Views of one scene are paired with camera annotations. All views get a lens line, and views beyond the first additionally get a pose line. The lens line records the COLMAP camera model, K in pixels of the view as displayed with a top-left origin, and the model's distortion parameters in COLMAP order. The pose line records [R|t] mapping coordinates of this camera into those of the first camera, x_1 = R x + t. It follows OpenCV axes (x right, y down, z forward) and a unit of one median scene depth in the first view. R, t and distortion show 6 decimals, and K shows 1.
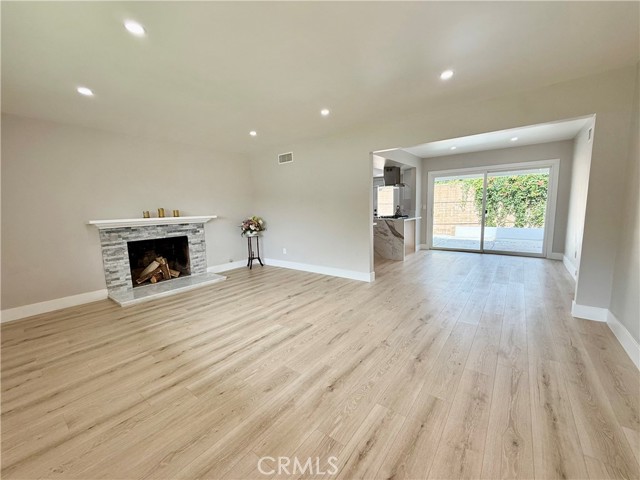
lens RADIAL K [[256.5, 0, 318.5], [0, 256.5, 239.6], [0, 0, 1]] dist [0.001865, -0.000479]
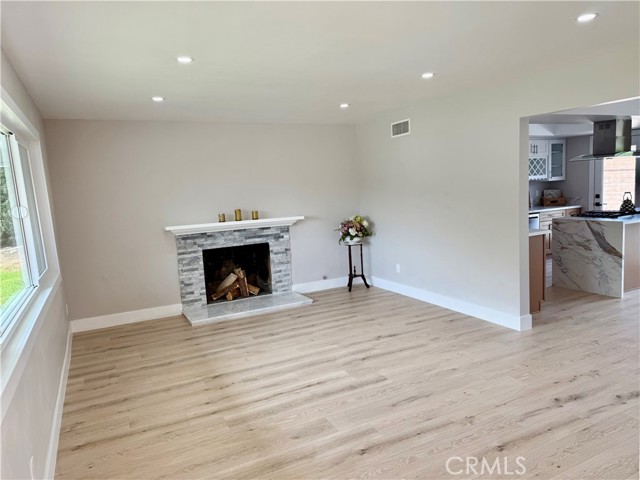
lens RADIAL K [[449.1, 0, 321.4], [0, 449.1, 239.9], [0, 0, 1]] dist [0.067449, -0.079385]
pose [[0.903788, 0.029727, -0.426947, 0.254753], [-0.023667, 0.999530, 0.019493, -0.065099], [0.427326, -0.007513, 0.904067, -0.185298]]
